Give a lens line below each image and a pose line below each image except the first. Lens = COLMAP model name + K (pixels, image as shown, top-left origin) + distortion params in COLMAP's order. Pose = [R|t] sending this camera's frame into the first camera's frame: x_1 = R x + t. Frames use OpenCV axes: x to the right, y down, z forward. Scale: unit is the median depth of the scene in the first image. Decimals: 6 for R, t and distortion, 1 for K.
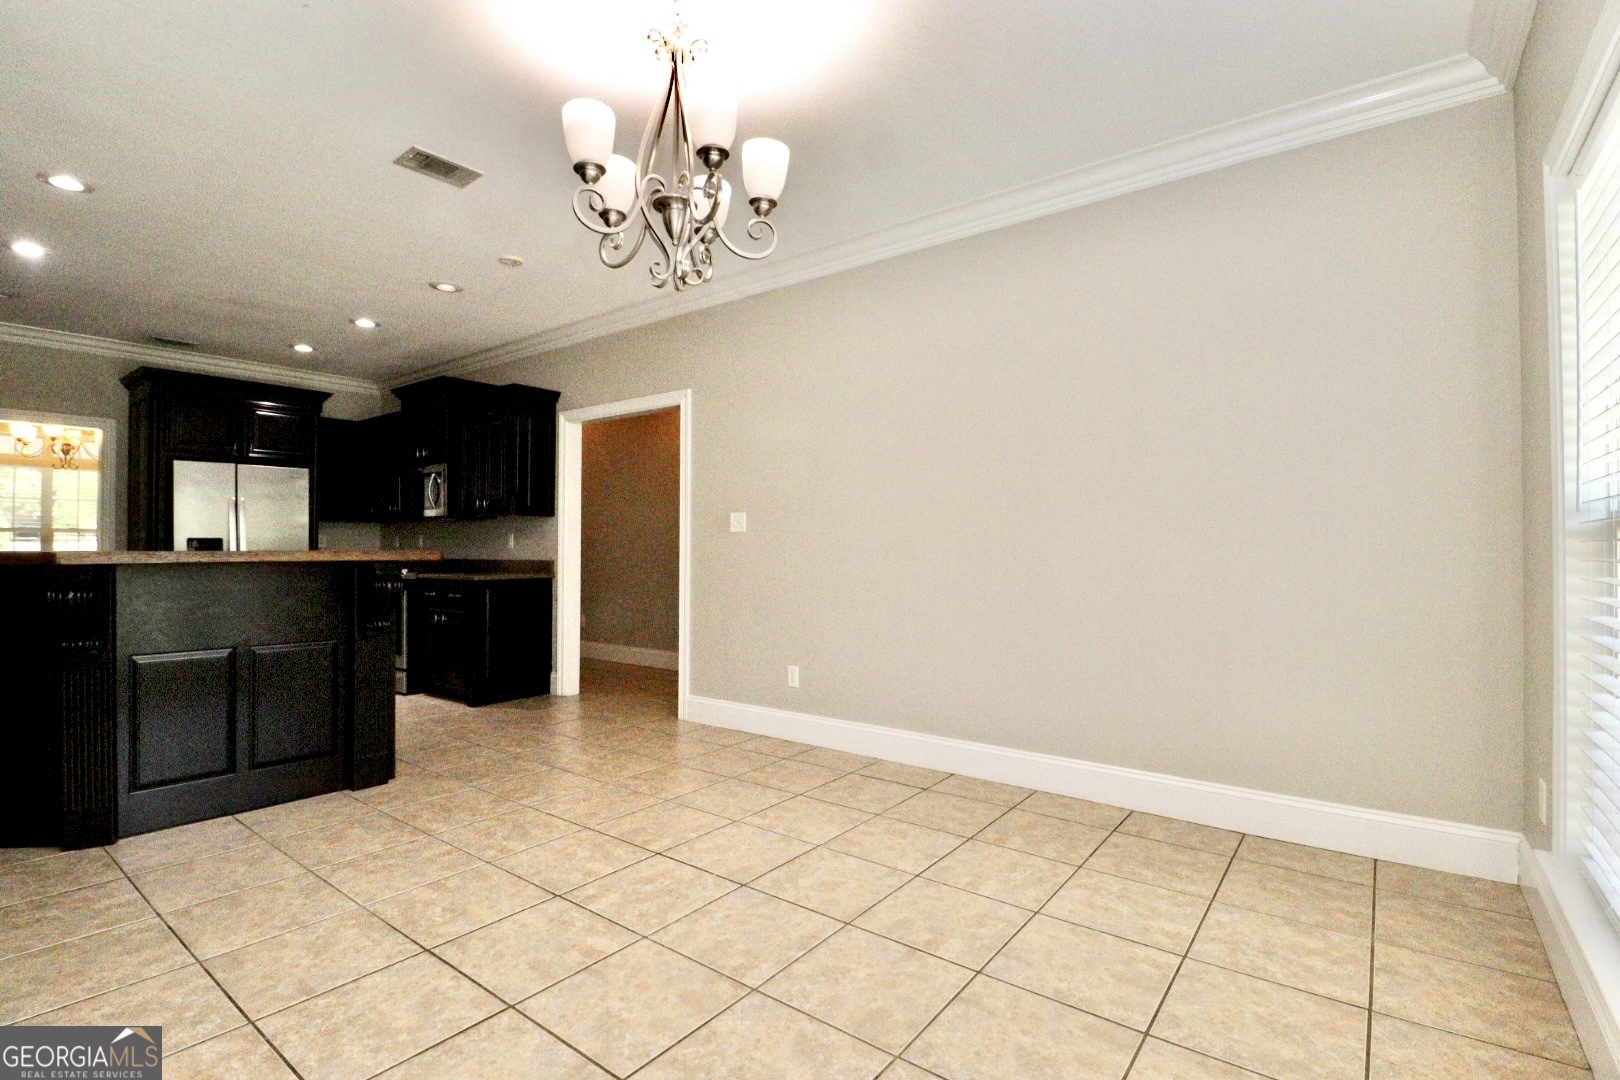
lens RADIAL K [[753.1, 0, 808.8], [0, 753.1, 540.9], [0, 0, 1]] dist [-0.004203, -0.010724]
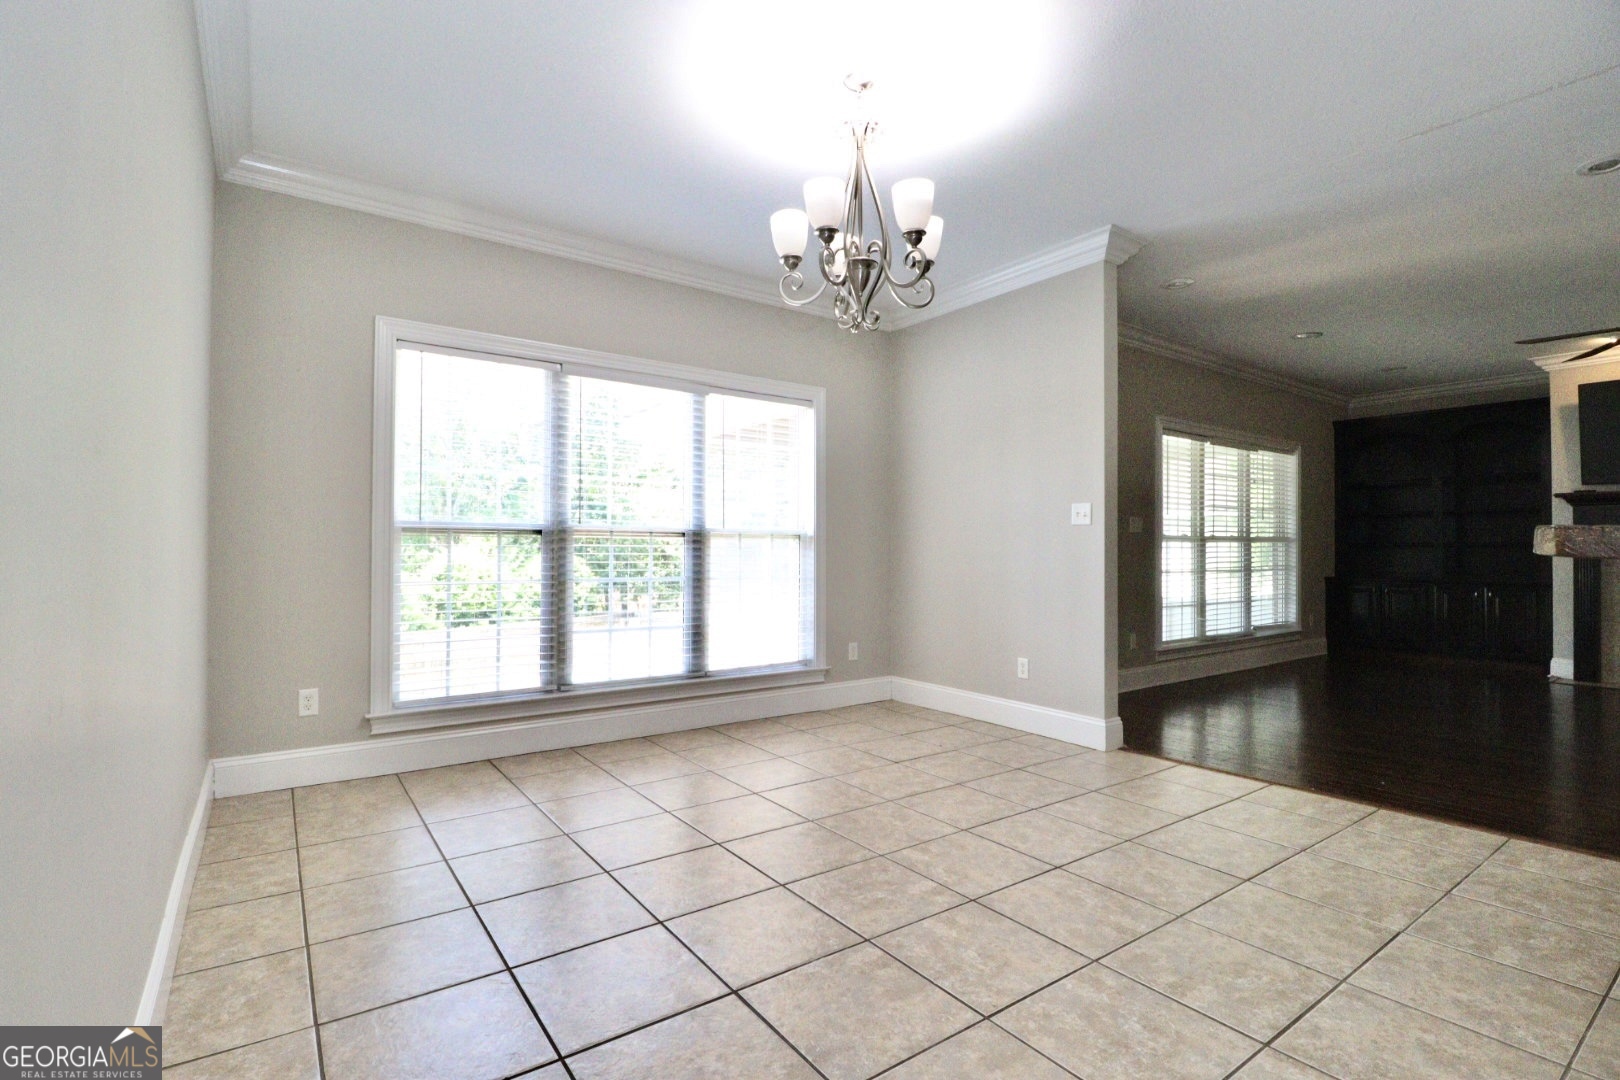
lens RADIAL K [[753.1, 0, 801.6], [0, 753.1, 542.9], [0, 0, 1]] dist [-0.004203, -0.010724]
pose [[-0.953965, -0.000794, 0.299916, -0.315231], [-0.007225, 0.999767, -0.020335, 0.031389], [-0.299830, -0.021565, -0.953749, 1.517692]]
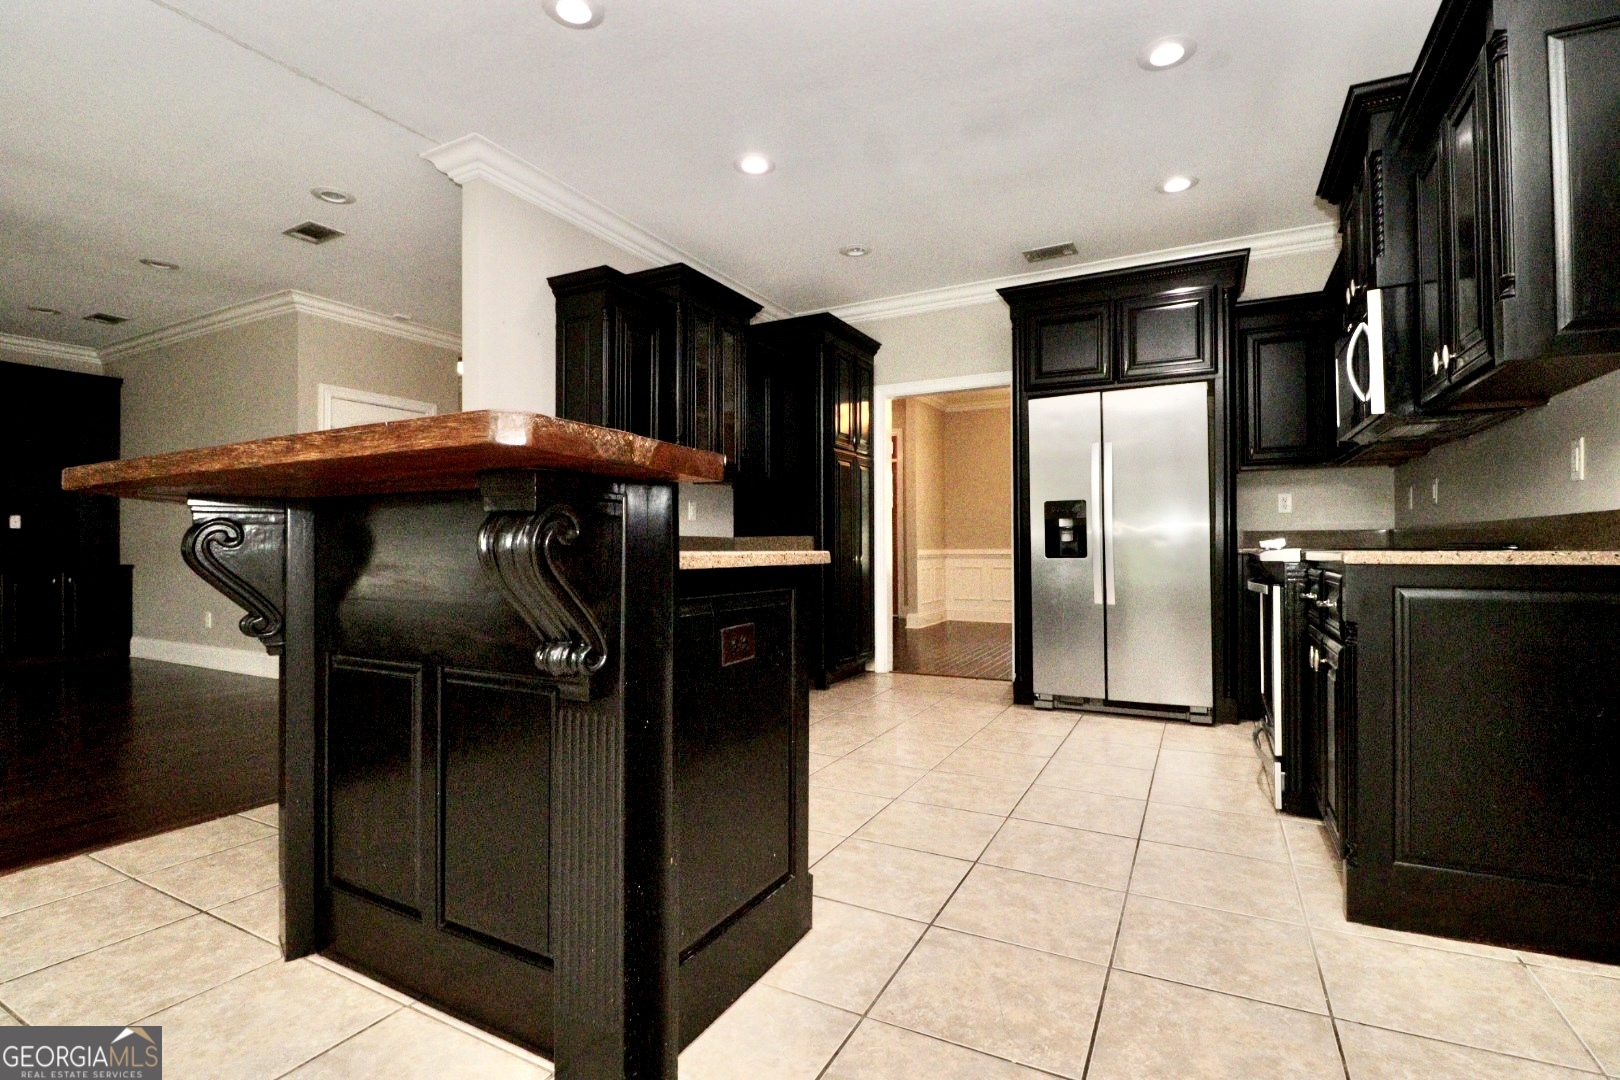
lens RADIAL K [[753.1, 0, 803.9], [0, 753.1, 542.4], [0, 0, 1]] dist [-0.004203, -0.010724]
pose [[0.164197, -0.006844, -0.986404, -0.233909], [0.014149, 0.999889, -0.004583, 0.067208], [0.986326, -0.013204, 0.164275, 1.157151]]
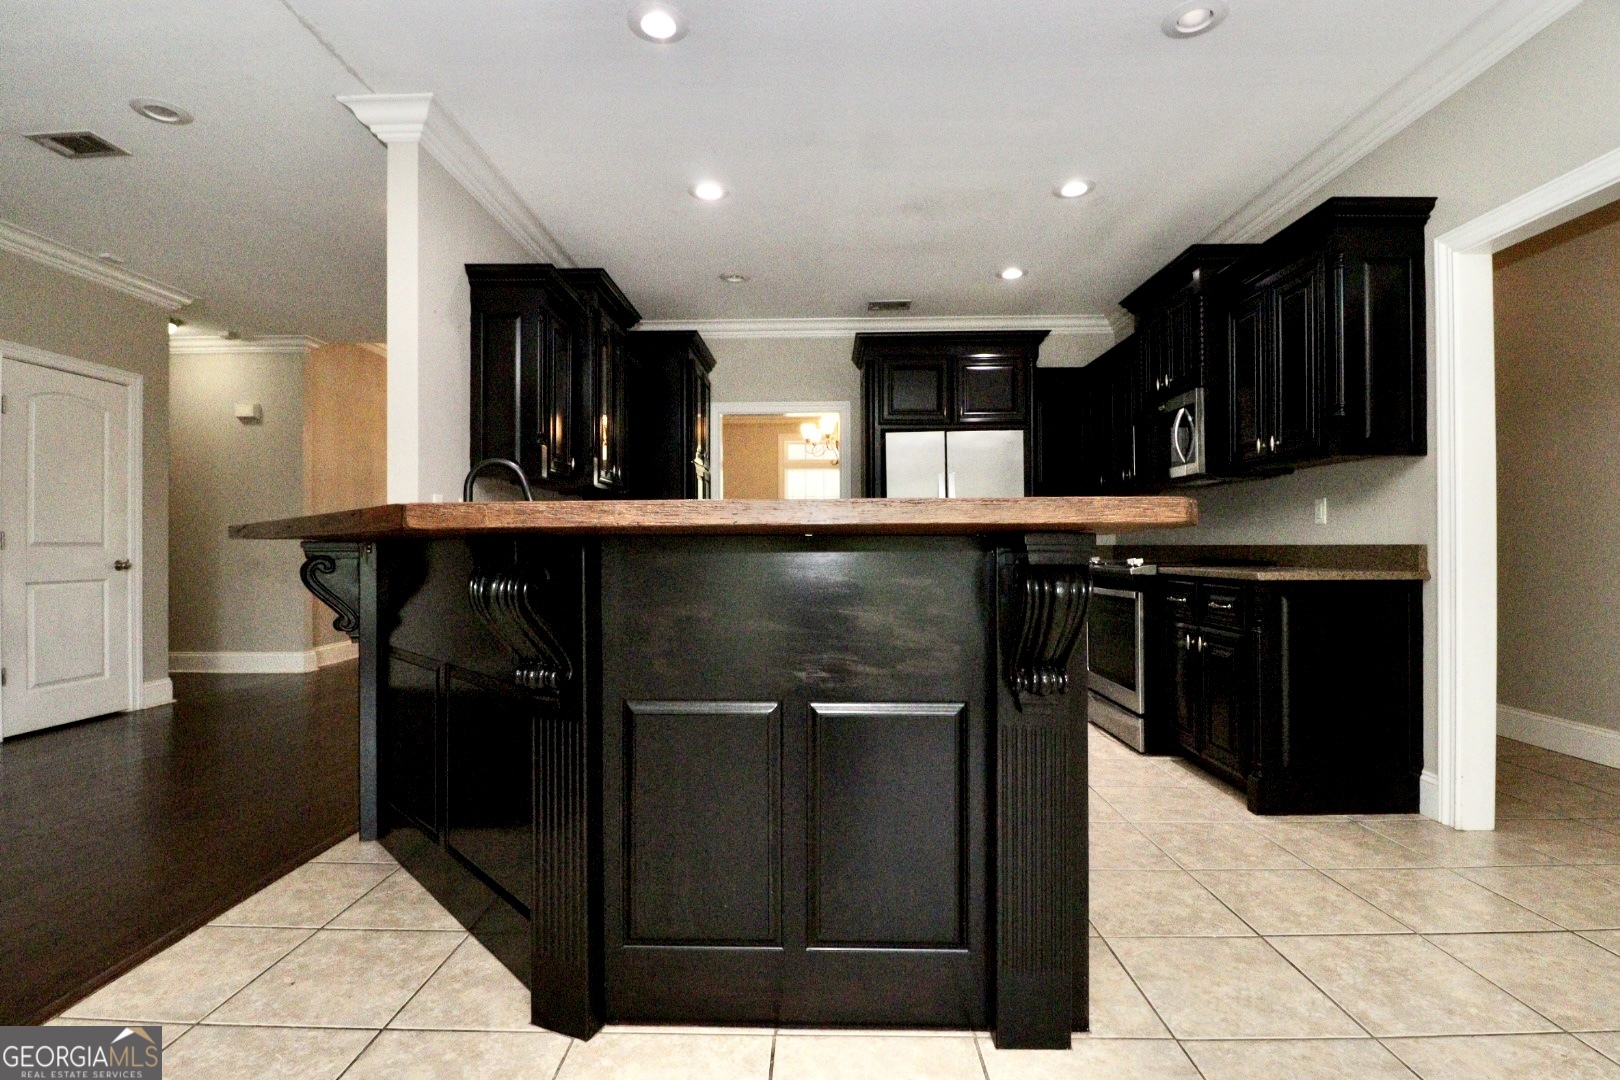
lens RADIAL K [[753.1, 0, 804.4], [0, 753.1, 541.1], [0, 0, 1]] dist [-0.004203, -0.010724]
pose [[0.590788, -0.007804, -0.806789, -0.339591], [0.012764, 0.999918, -0.000325, 0.034165], [0.806726, -0.010106, 0.590839, 0.705232]]
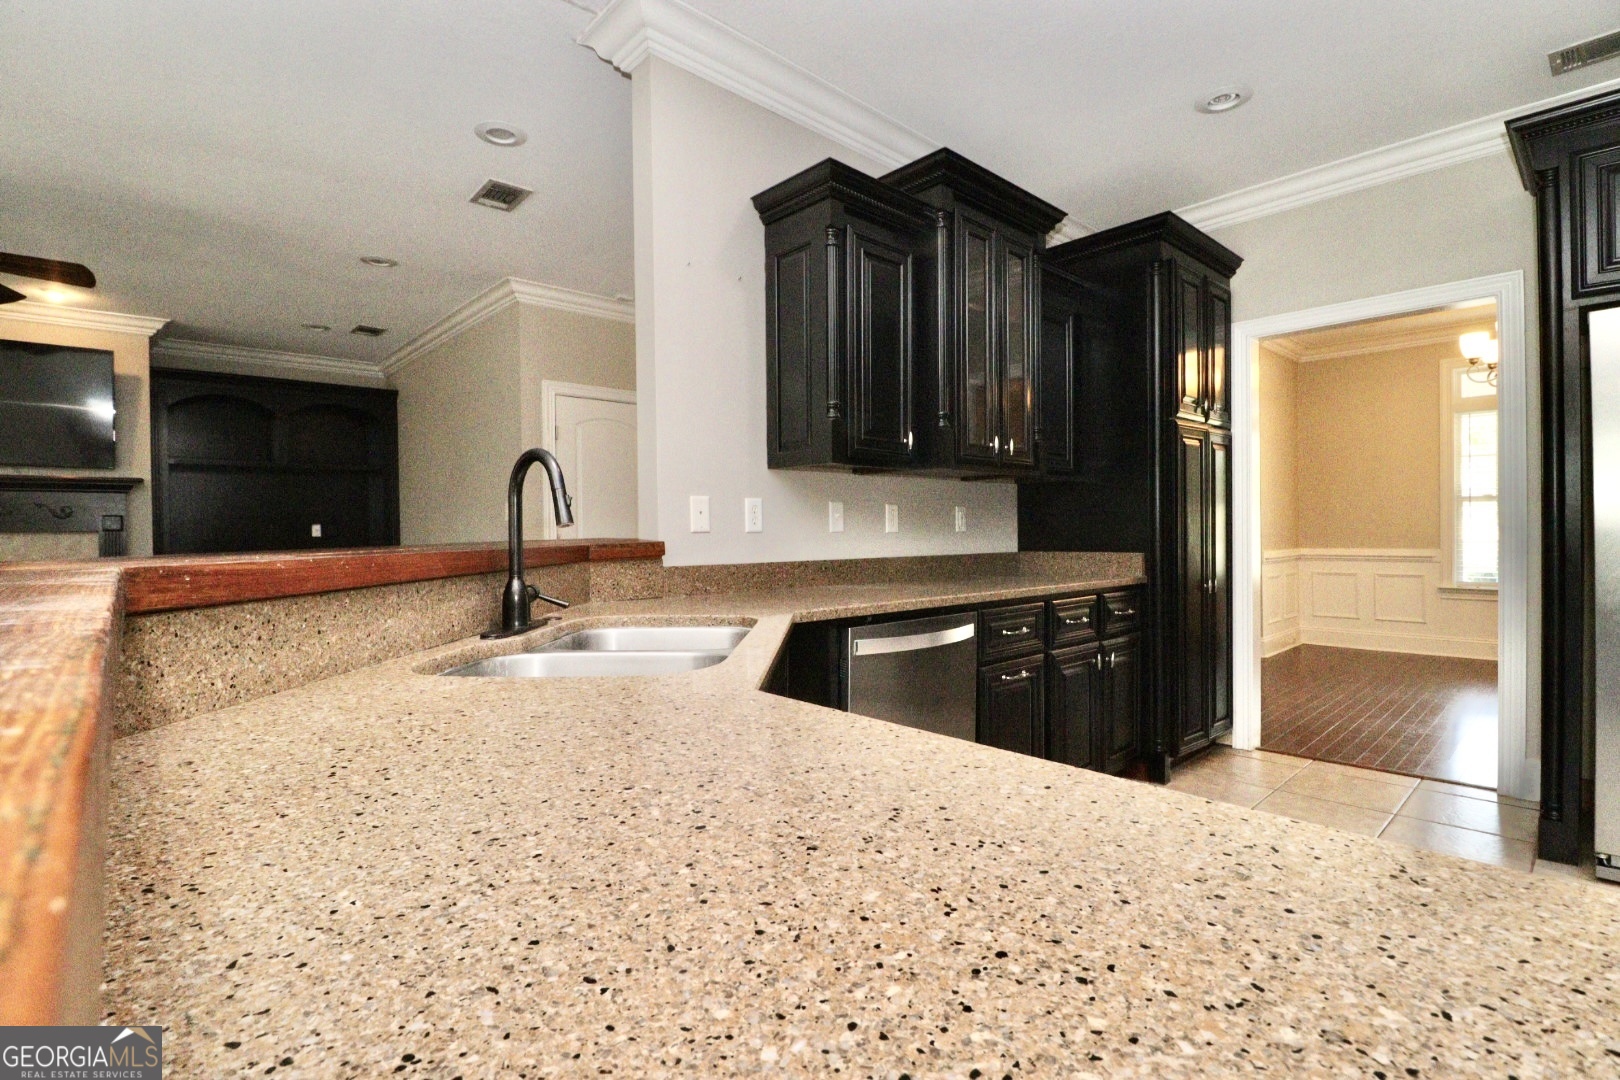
lens RADIAL K [[753.1, 0, 804.4], [0, 753.1, 538.7], [0, 0, 1]] dist [-0.004203, -0.010724]
pose [[-0.175187, 0.013033, -0.984449, -0.670079], [0.022608, 0.999702, 0.009212, 0.005871], [0.984276, -0.020643, -0.175429, 1.152169]]
